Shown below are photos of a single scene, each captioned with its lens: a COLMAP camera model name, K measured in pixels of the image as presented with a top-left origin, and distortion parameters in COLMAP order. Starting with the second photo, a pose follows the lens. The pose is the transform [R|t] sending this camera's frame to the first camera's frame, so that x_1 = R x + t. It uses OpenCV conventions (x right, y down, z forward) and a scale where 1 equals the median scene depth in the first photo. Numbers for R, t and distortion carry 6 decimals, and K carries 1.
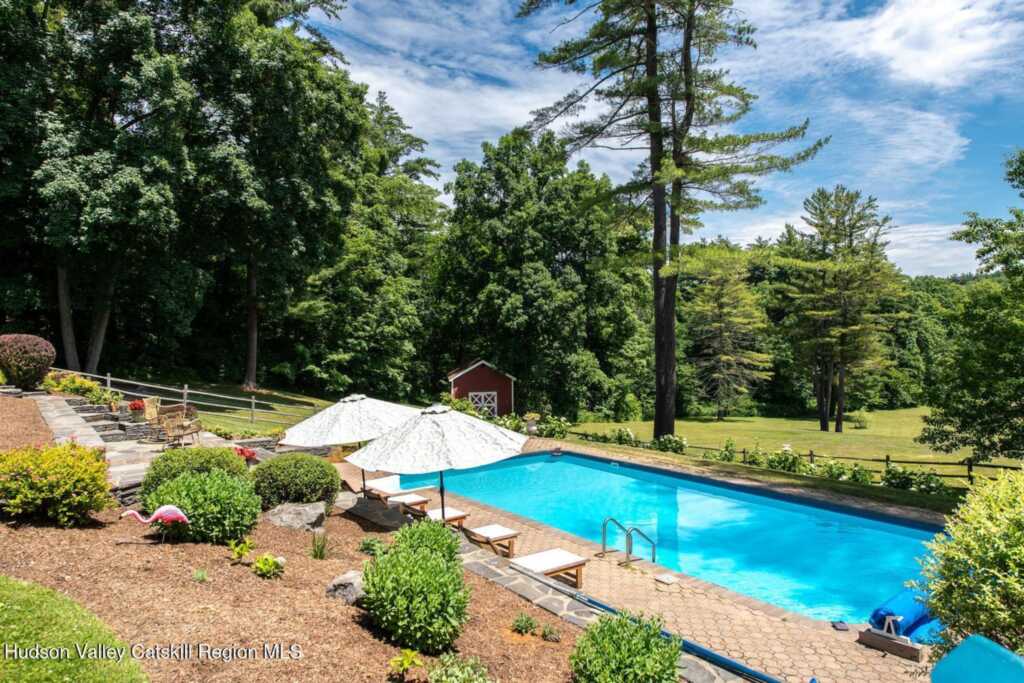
lens RADIAL K [[666.0, 0, 507.6], [0, 666.0, 334.4], [0, 0, 1]] dist [0.013504, -0.011672]
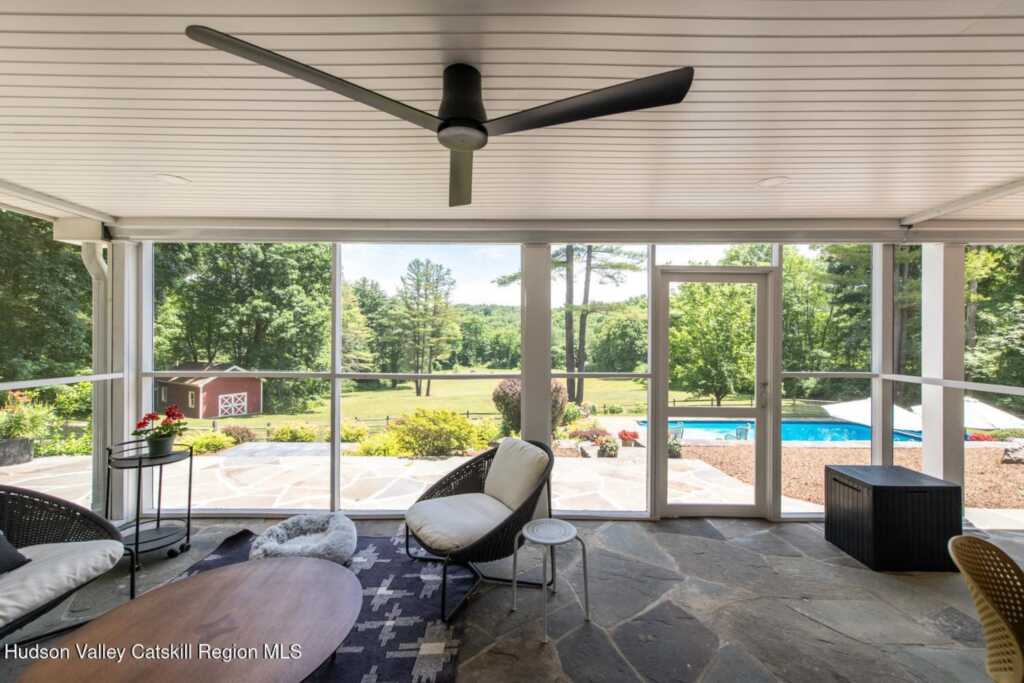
lens RADIAL K [[400.8, 0, 519.1], [0, 400.8, 333.7], [0, 0, 1]] dist [0.009837, -0.001951]
pose [[0.596234, 0.016626, 0.802639, -0.309594], [-0.009087, 0.999861, -0.013961, -0.010899], [-0.802759, 0.001030, 0.596302, 0.211463]]
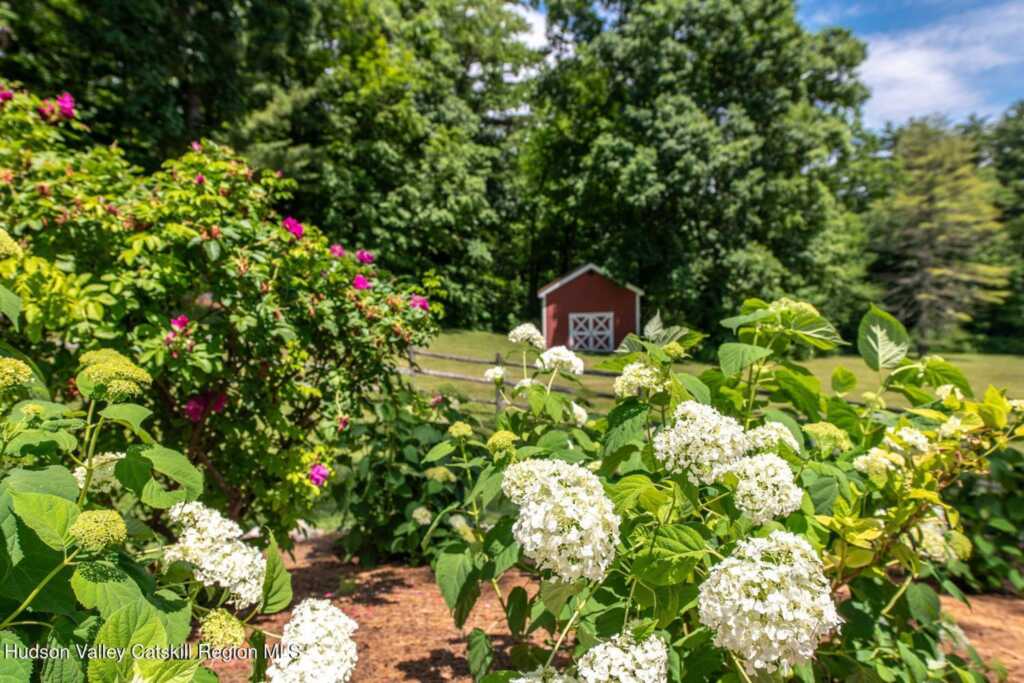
lens RADIAL K [[666.0, 0, 514.2], [0, 666.0, 335.7], [0, 0, 1]] dist [0.013504, -0.011672]
pose [[0.986231, 0.001681, -0.165364, -0.003975], [0.014632, 0.995140, 0.097379, 0.044907], [0.164724, -0.098458, 0.981413, 0.362424]]
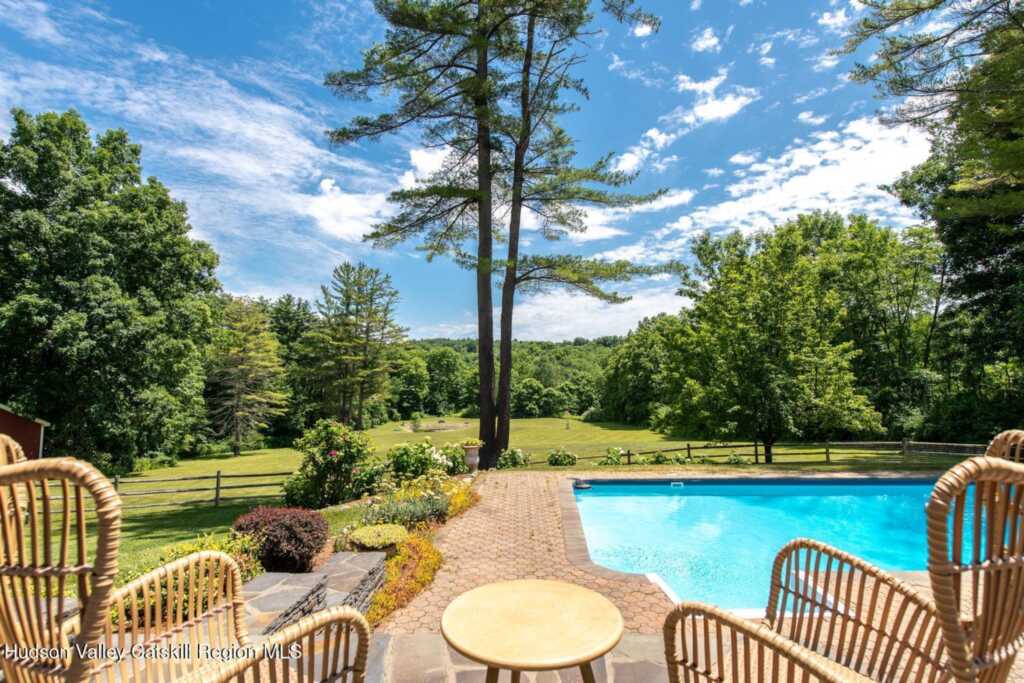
lens RADIAL K [[502.1, 0, 512.4], [0, 502.1, 337.5], [0, 0, 1]] dist [0.020724, -0.007219]
pose [[0.601327, 0.072654, 0.795693, -0.142602], [0.000555, 0.995819, -0.091347, 0.021924], [-0.799003, 0.055371, 0.598772, 0.238977]]
